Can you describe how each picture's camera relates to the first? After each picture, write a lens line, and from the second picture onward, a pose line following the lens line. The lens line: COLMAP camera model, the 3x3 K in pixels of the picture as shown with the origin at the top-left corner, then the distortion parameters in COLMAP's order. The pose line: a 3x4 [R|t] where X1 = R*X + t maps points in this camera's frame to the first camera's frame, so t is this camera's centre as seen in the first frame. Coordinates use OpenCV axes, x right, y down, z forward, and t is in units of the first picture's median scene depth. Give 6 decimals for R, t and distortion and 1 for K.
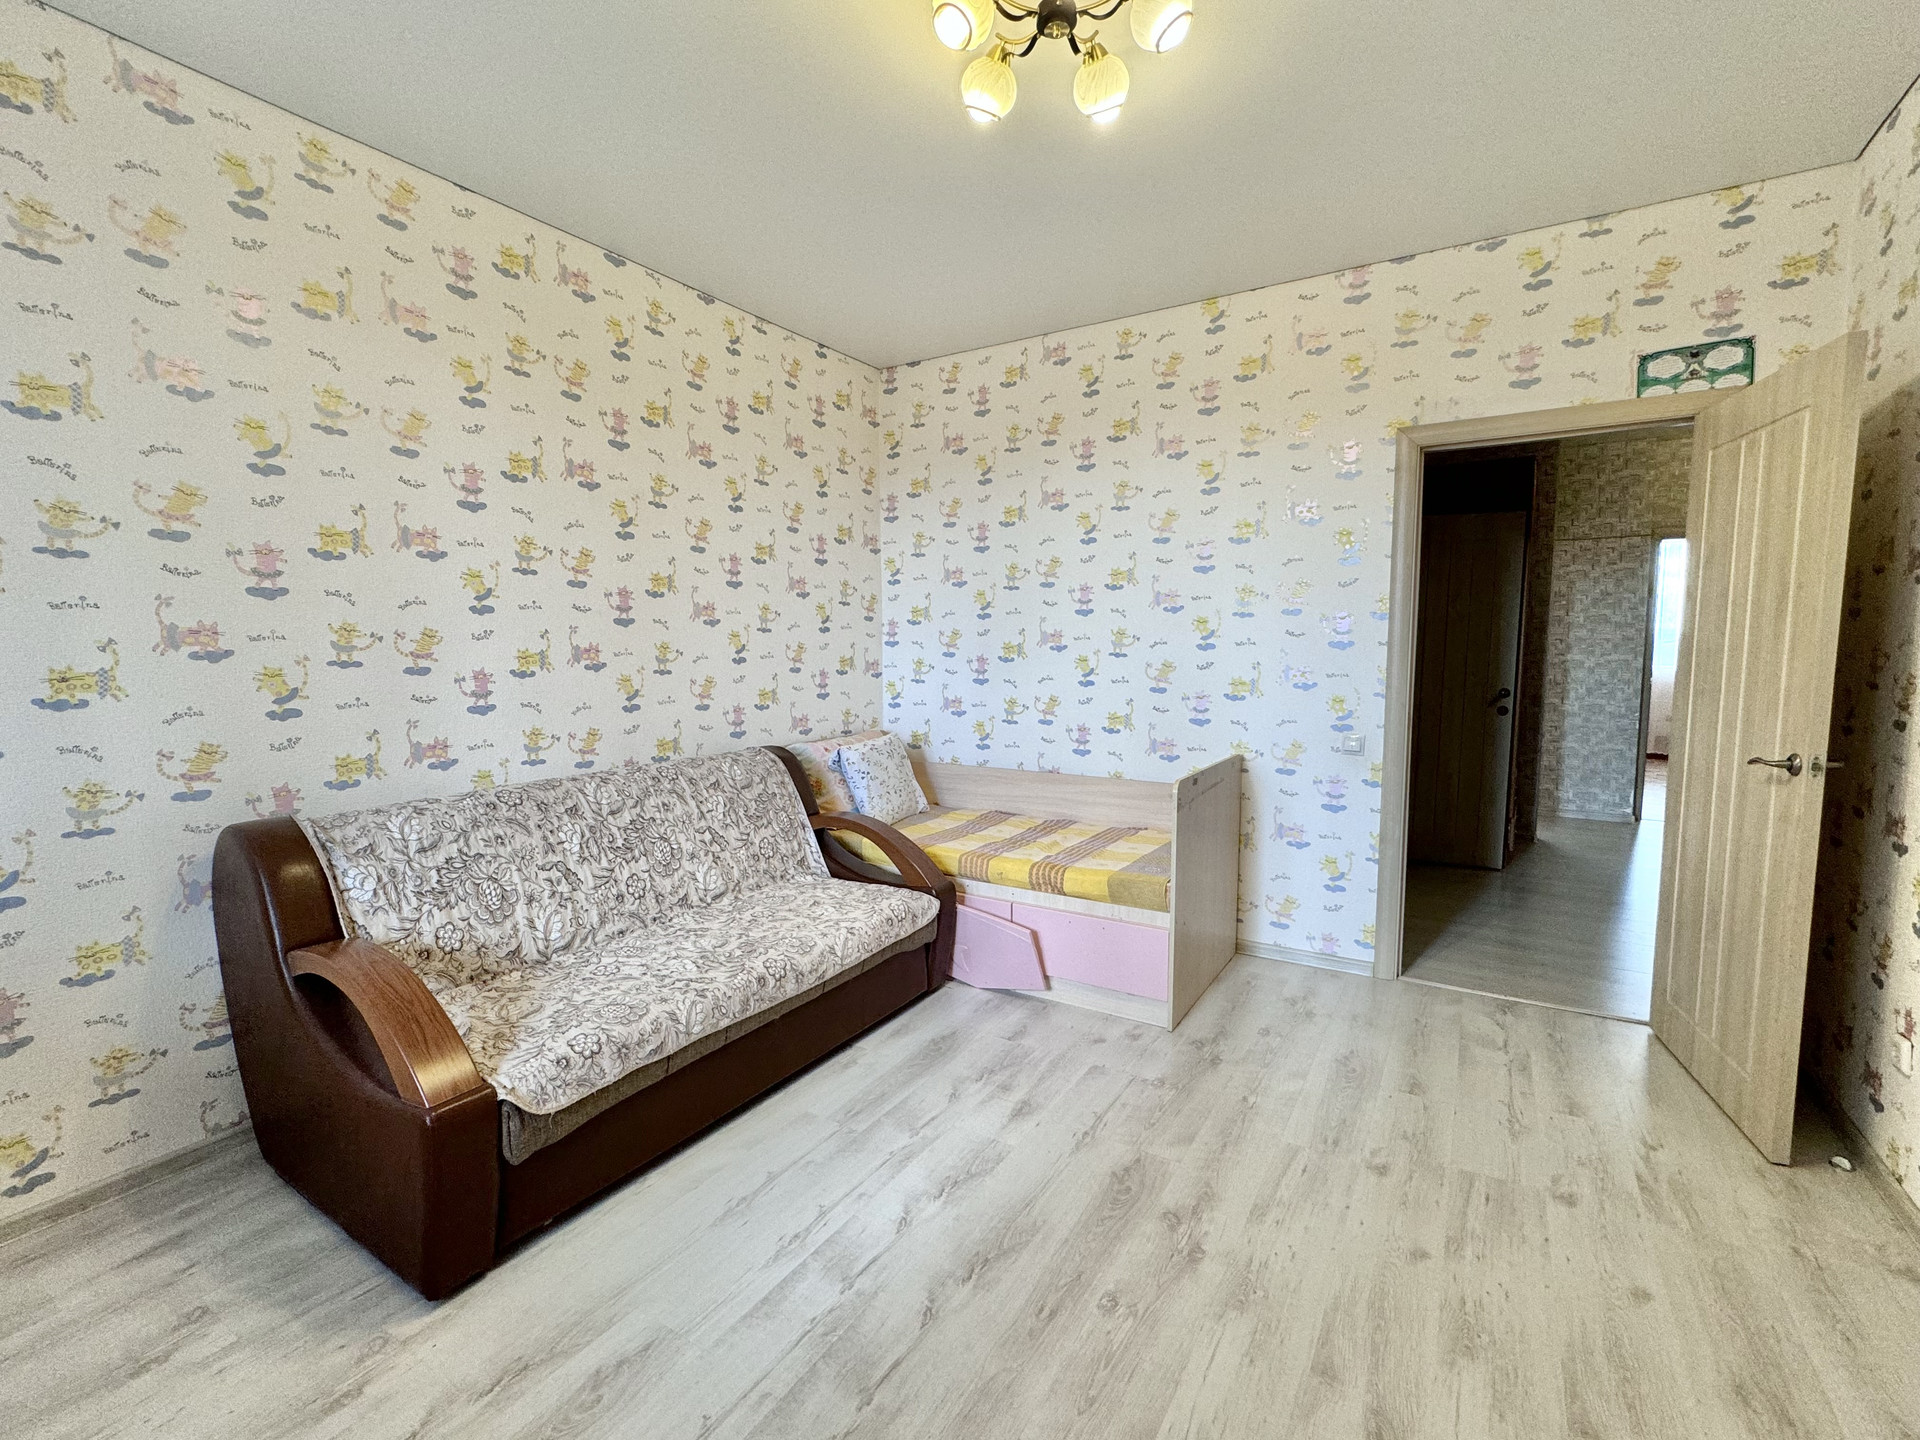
lens RADIAL K [[829.4, 0, 954.6], [0, 829.4, 725.9], [0, 0, 1]] dist [0.000393, 0.000327]
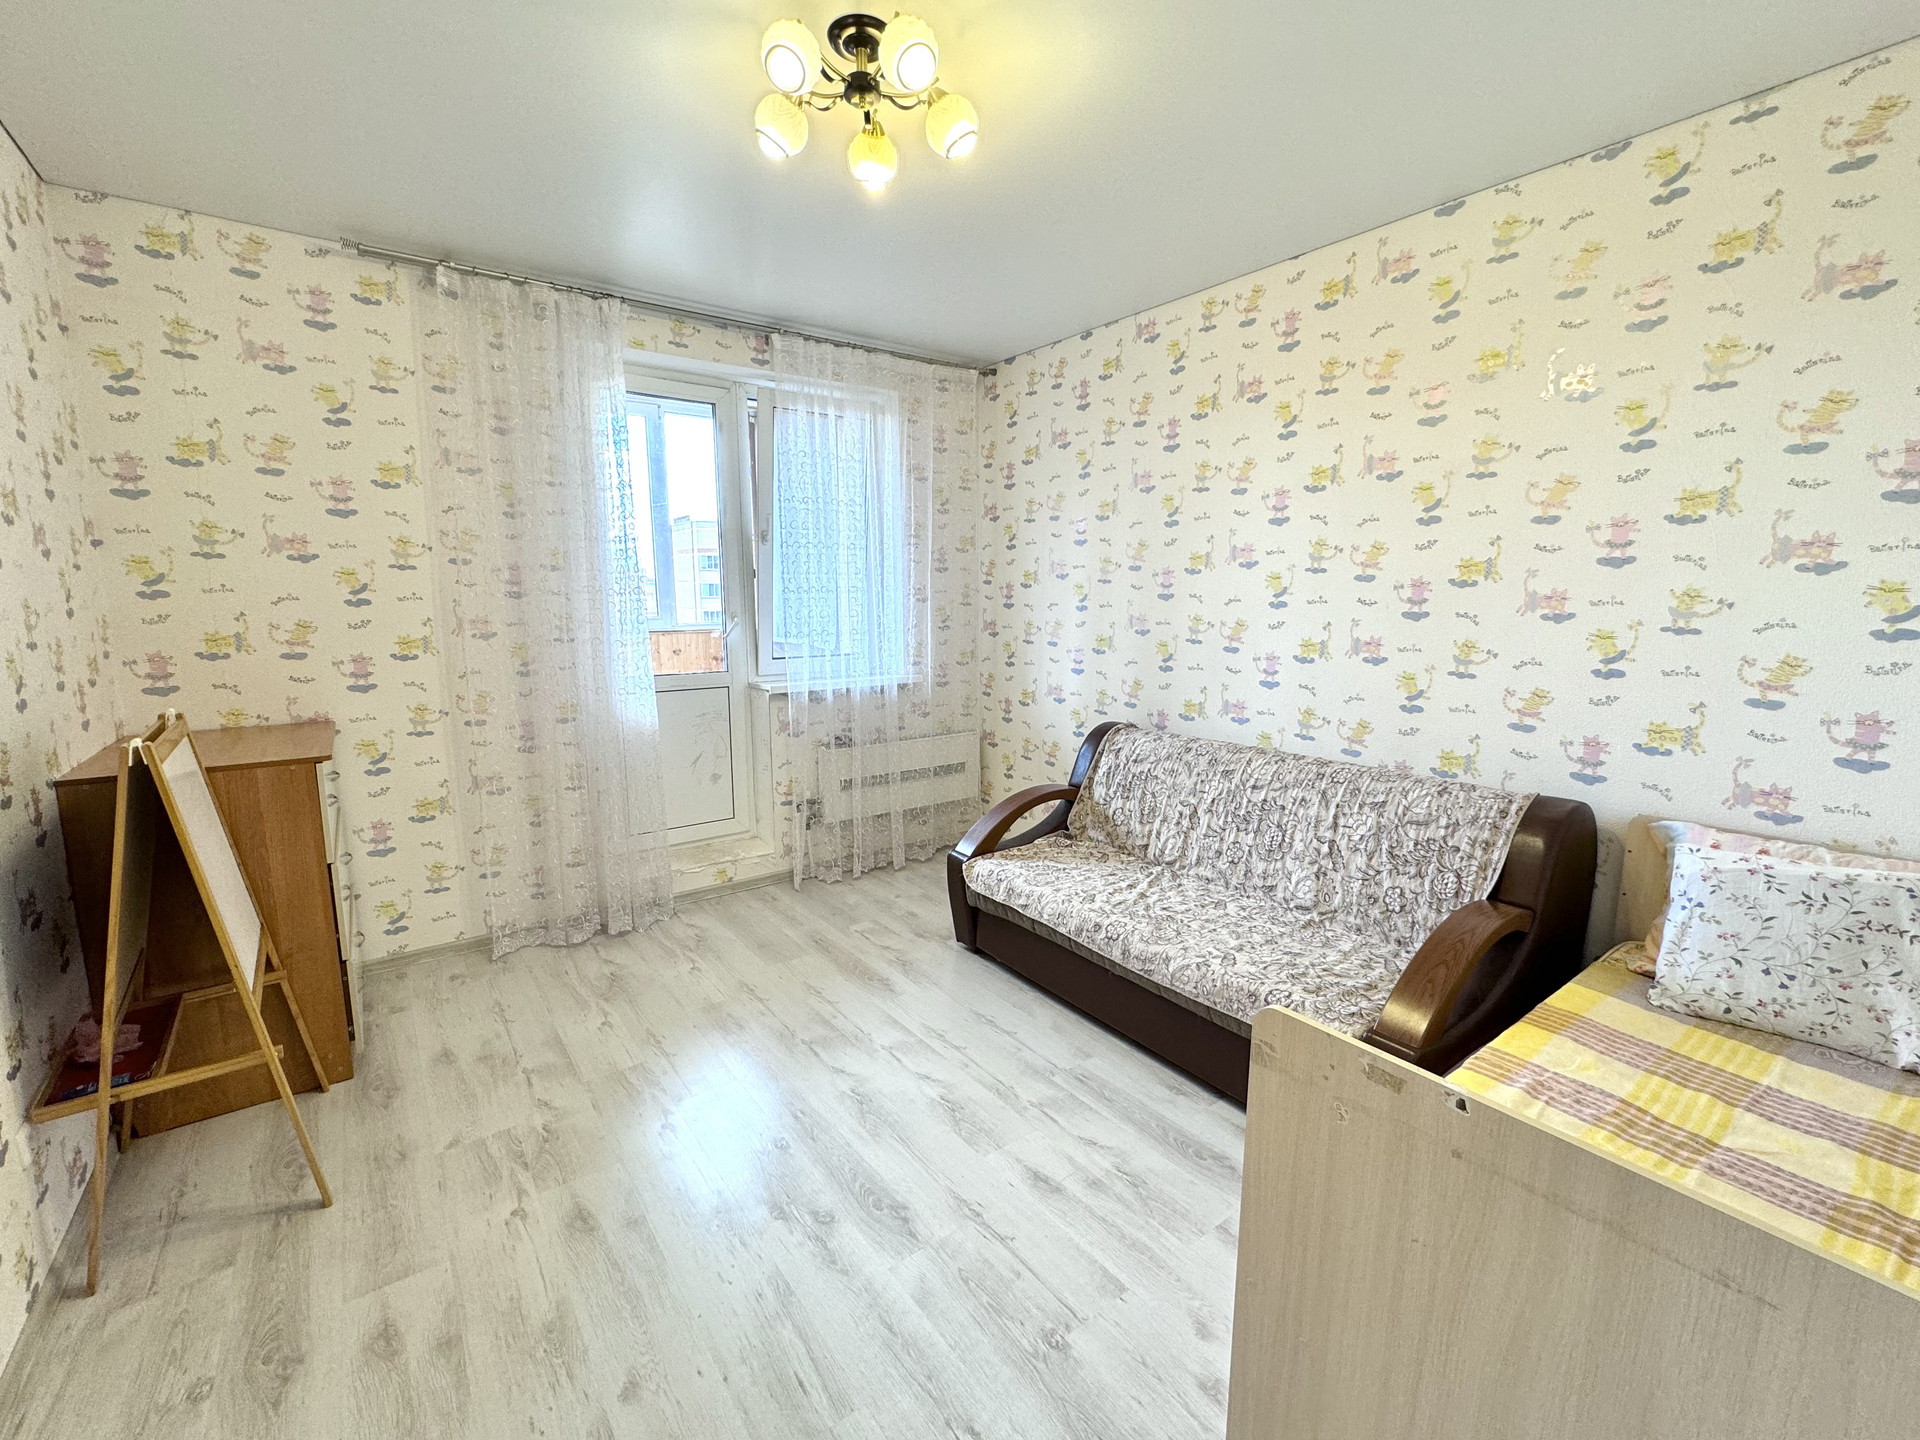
lens RADIAL K [[829.4, 0, 955.4], [0, 829.4, 718.3], [0, 0, 1]] dist [0.000393, 0.000327]
pose [[-0.365338, 0.163930, -0.916327, 0.750514], [-0.077026, 0.975672, 0.205257, -0.186726], [0.927683, 0.145569, -0.343823, 0.976284]]
